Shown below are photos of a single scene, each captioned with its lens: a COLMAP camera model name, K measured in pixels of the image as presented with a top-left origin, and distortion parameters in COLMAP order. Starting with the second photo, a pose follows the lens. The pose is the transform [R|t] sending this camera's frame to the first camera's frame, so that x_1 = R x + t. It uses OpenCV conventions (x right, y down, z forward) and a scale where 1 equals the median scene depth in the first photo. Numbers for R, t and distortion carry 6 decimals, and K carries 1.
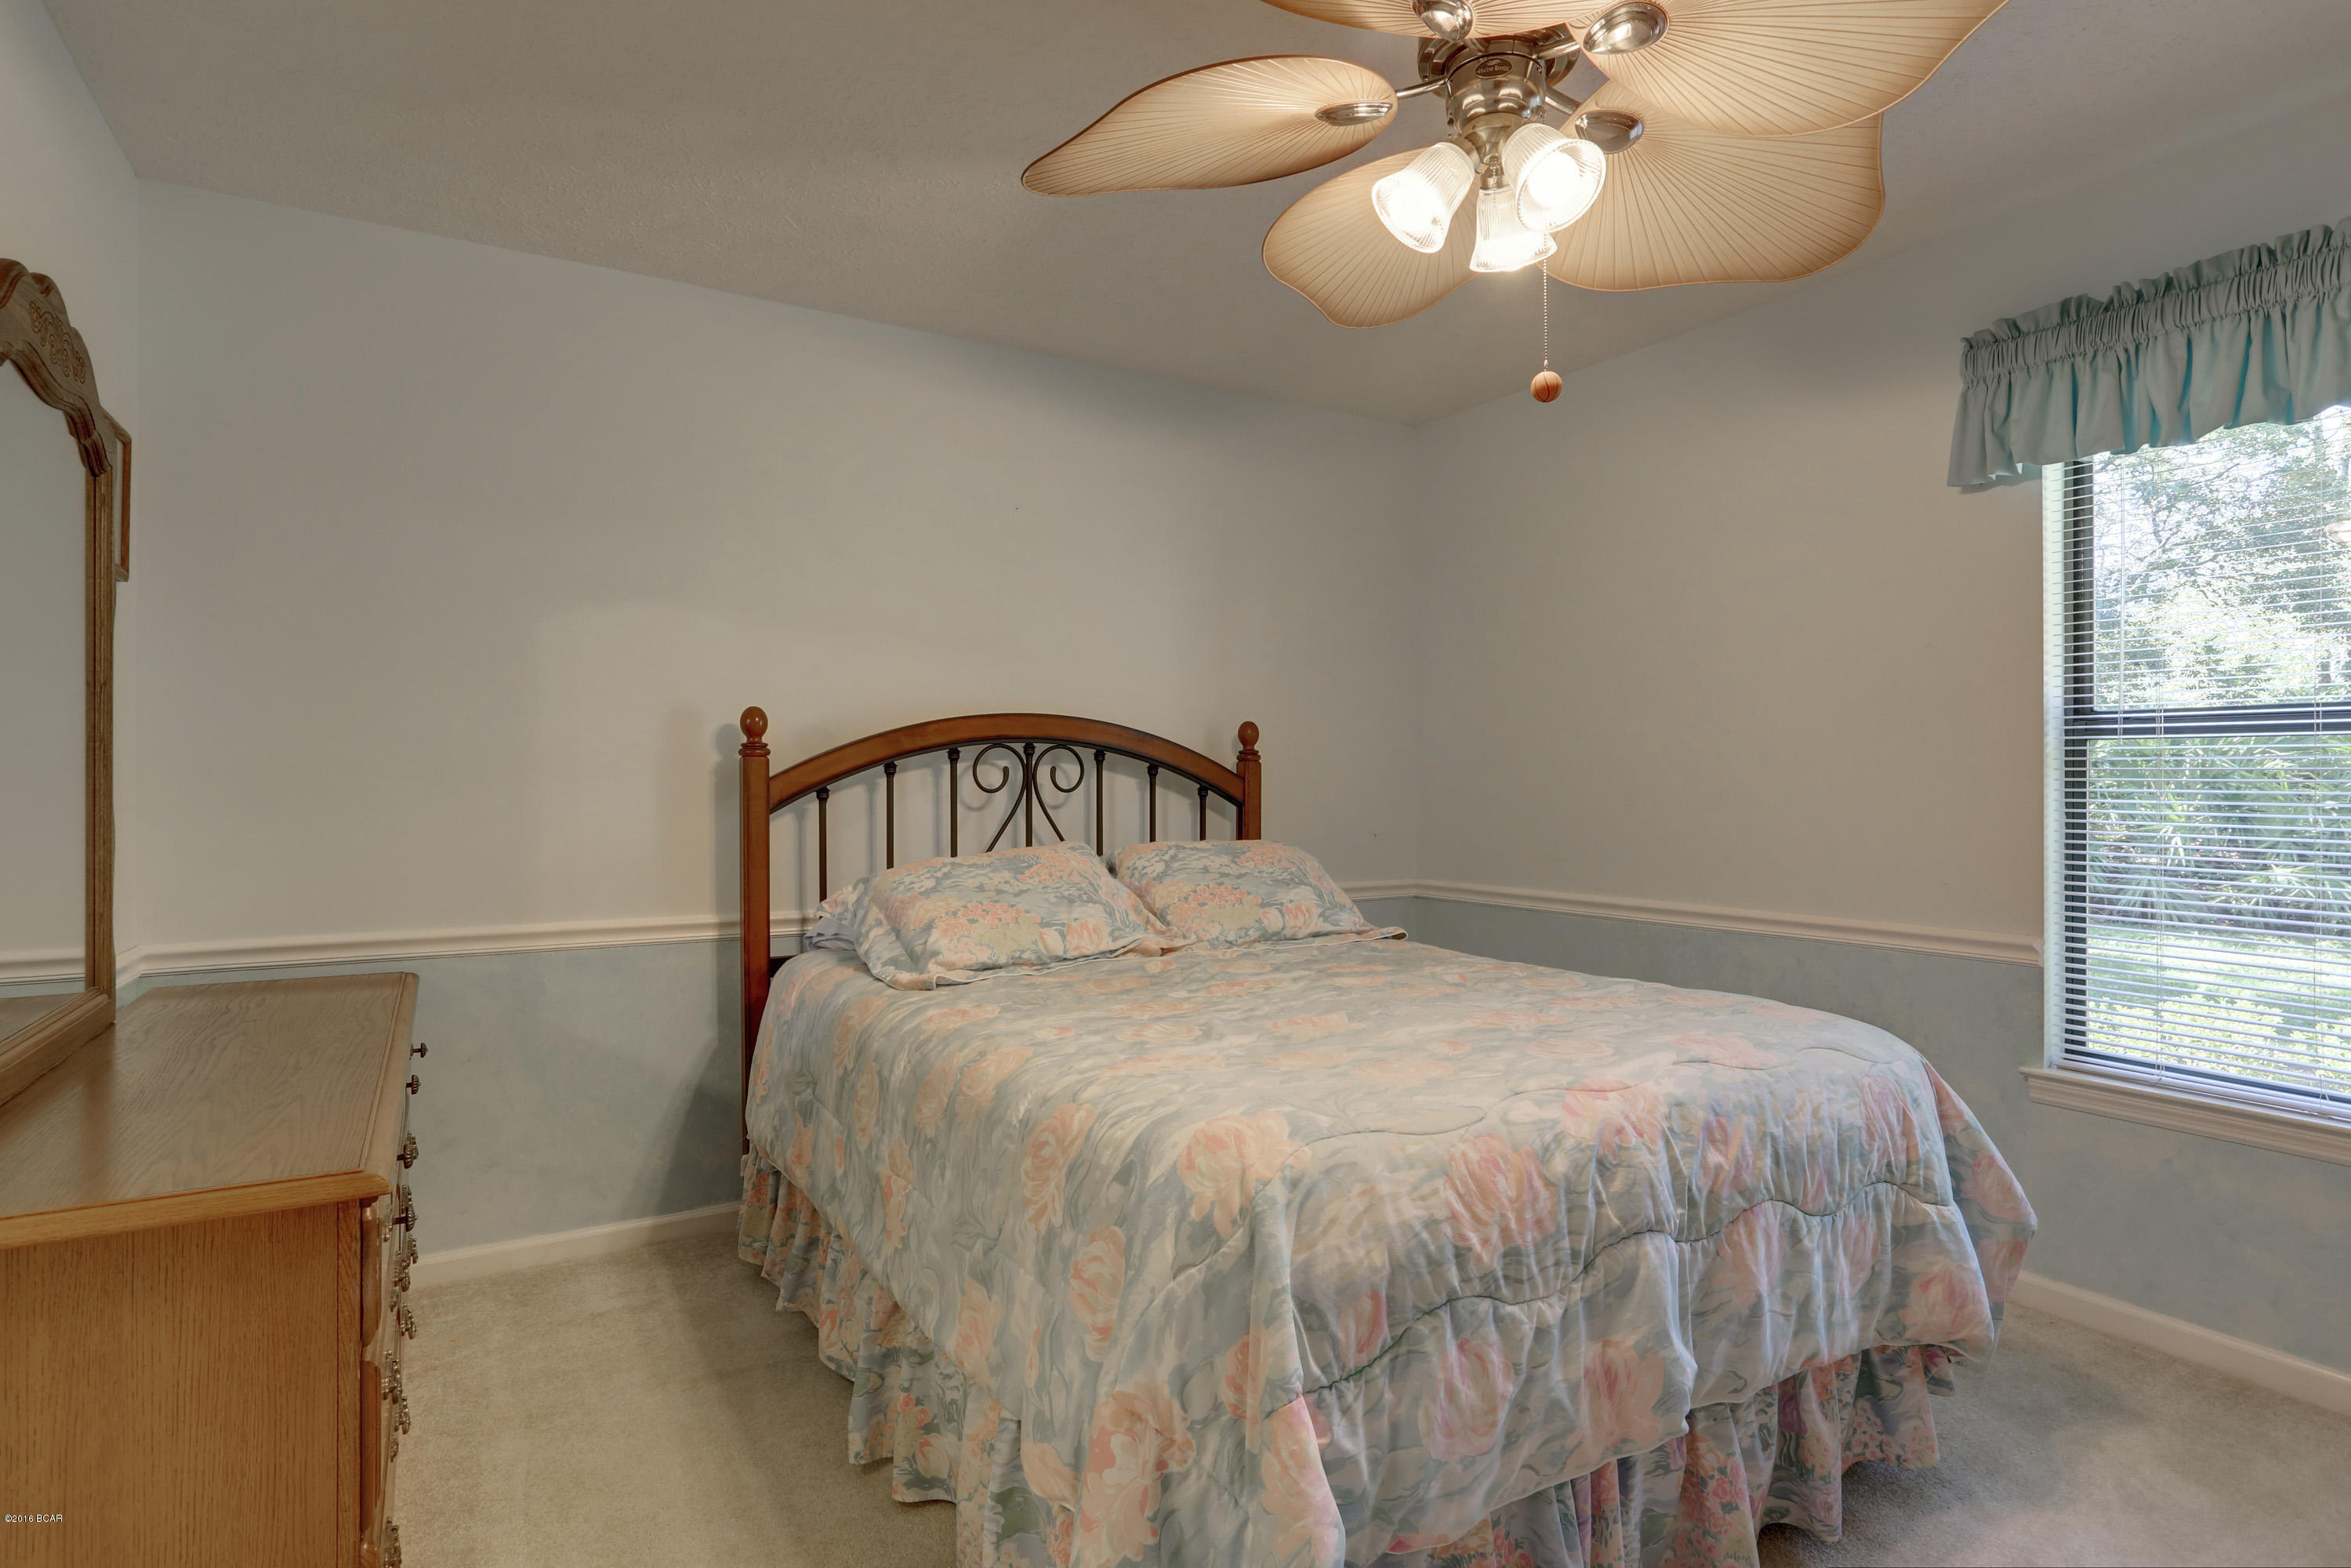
lens RADIAL K [[1204.6, 0, 1189.5], [0, 1204.6, 761.4], [0, 0, 1]] dist [-0.037761, 0.001564]
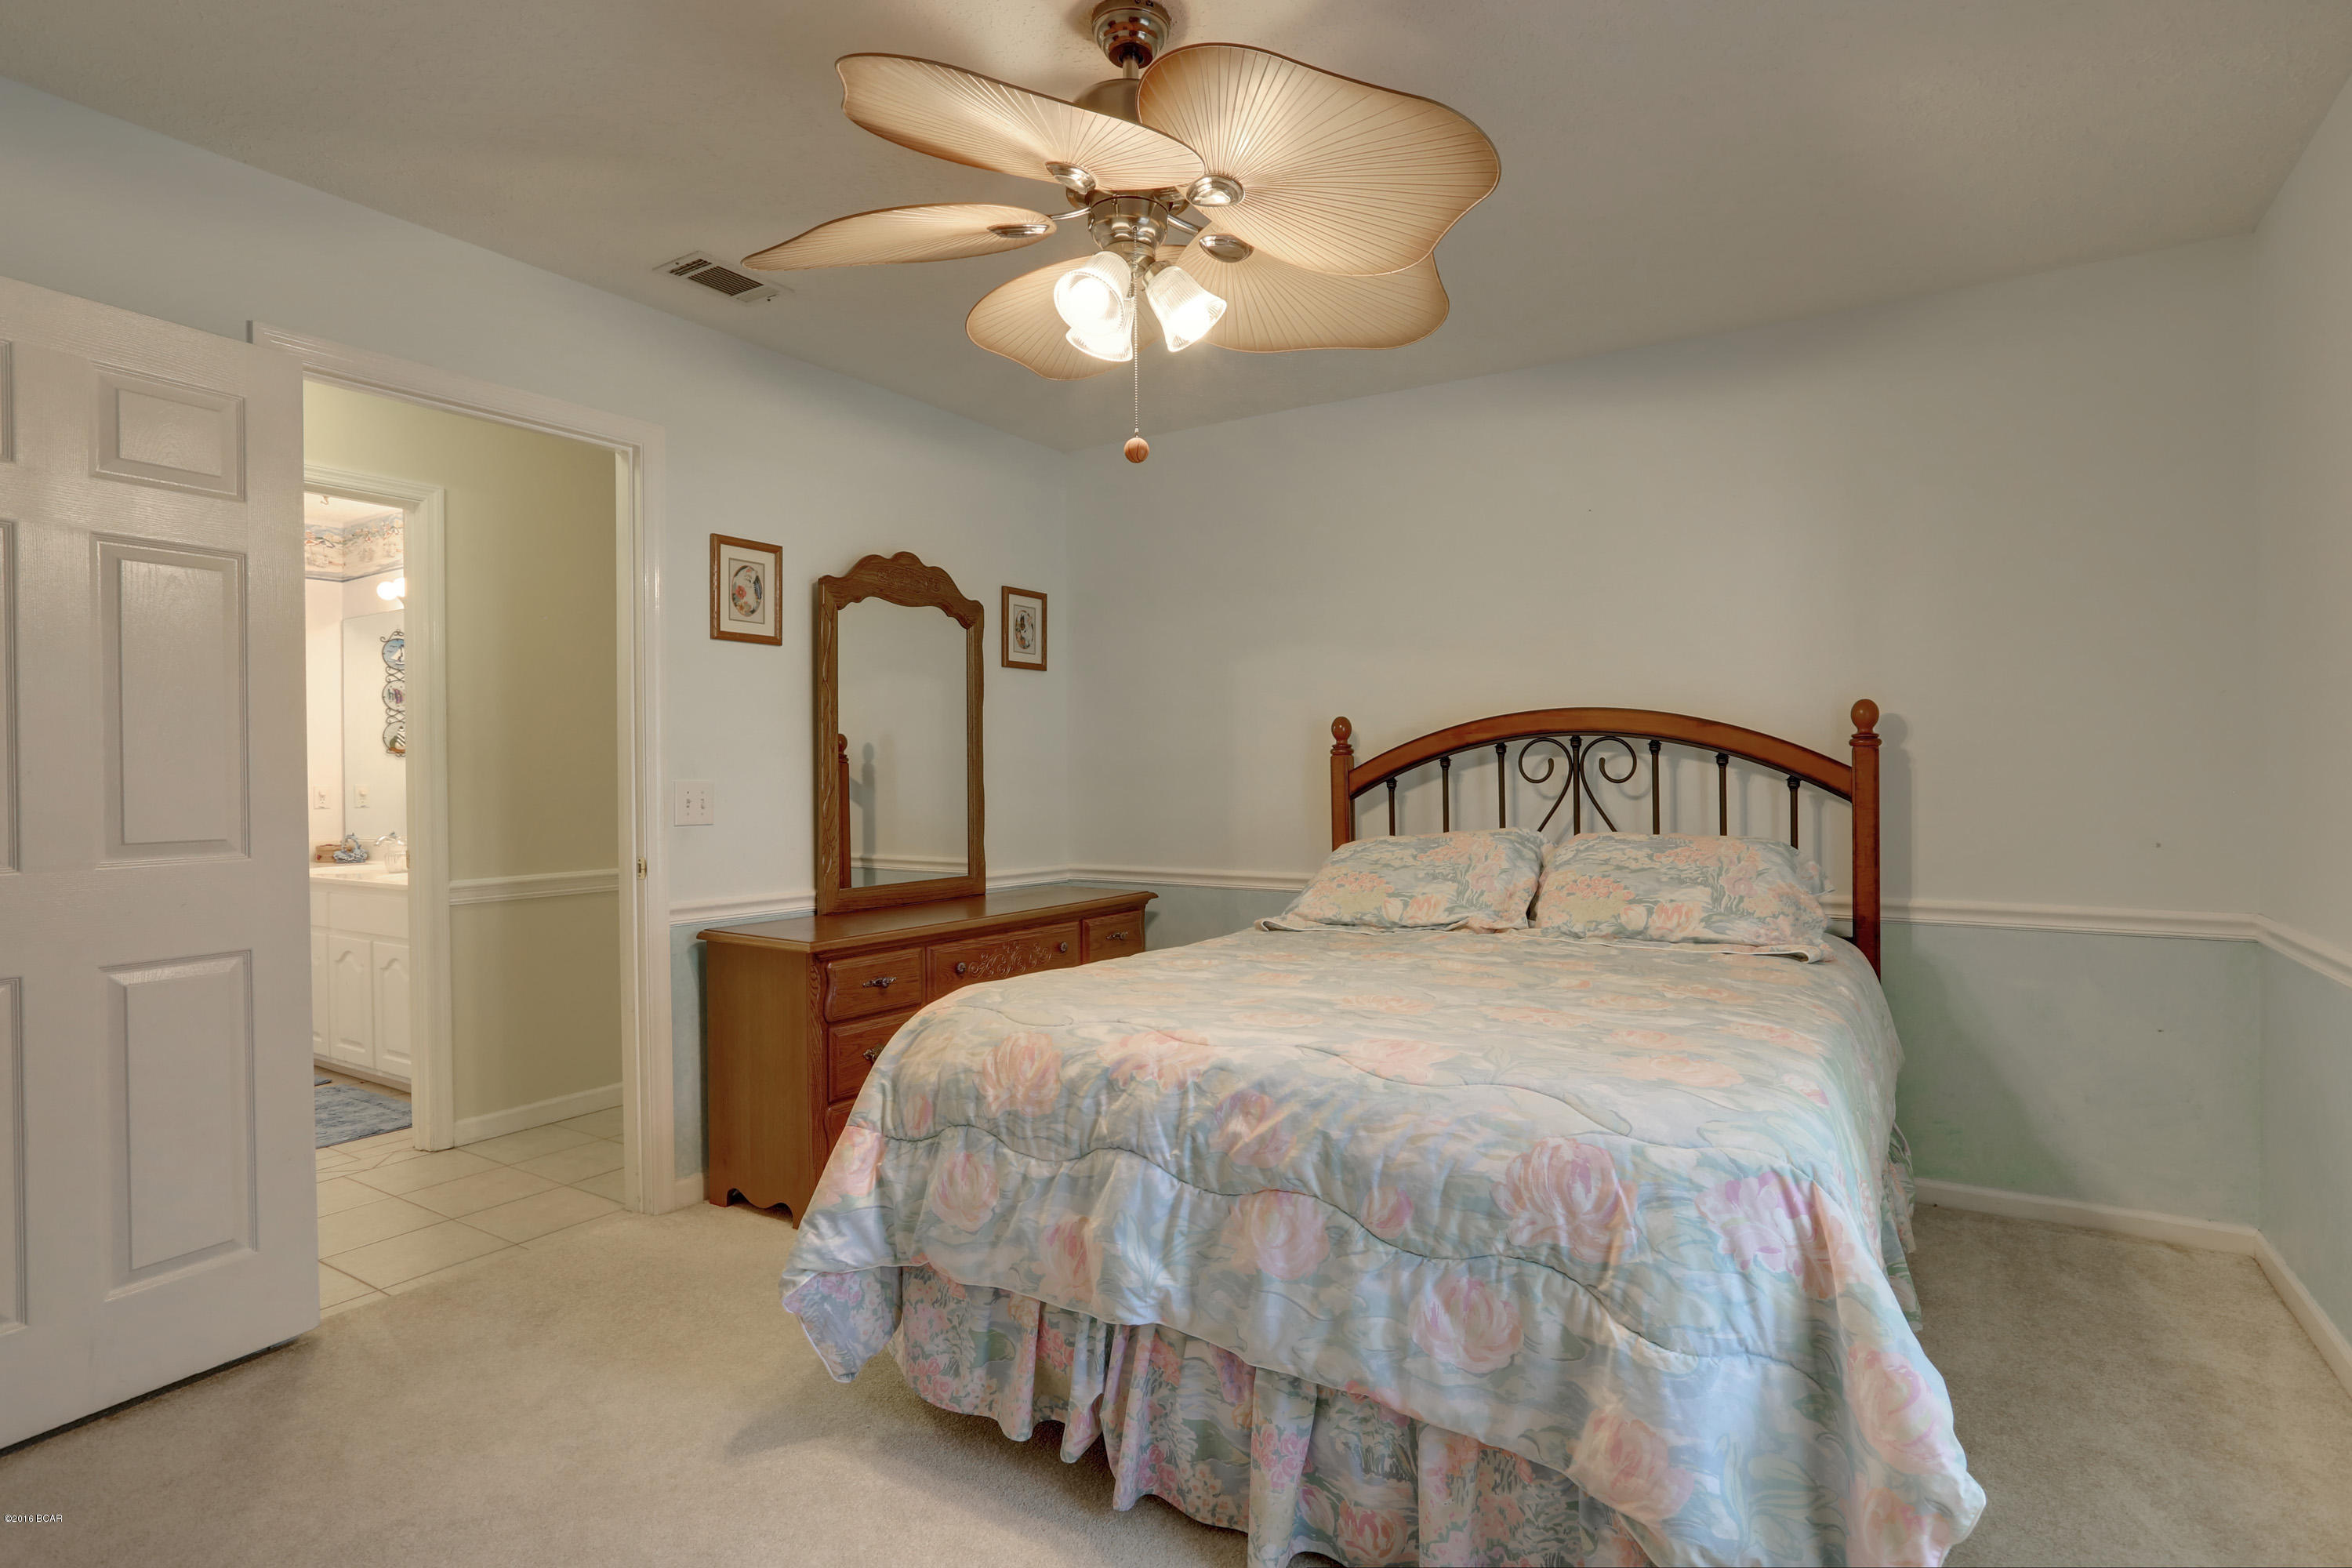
lens RADIAL K [[1205.1, 0, 1197.0], [0, 1205.1, 794.3], [0, 0, 1]] dist [-0.037761, 0.001564]
pose [[0.447480, 0.010424, -0.894233, 0.766482], [0.019367, 0.999585, 0.021343, 0.008116], [0.894084, -0.026869, 0.447092, 0.276788]]
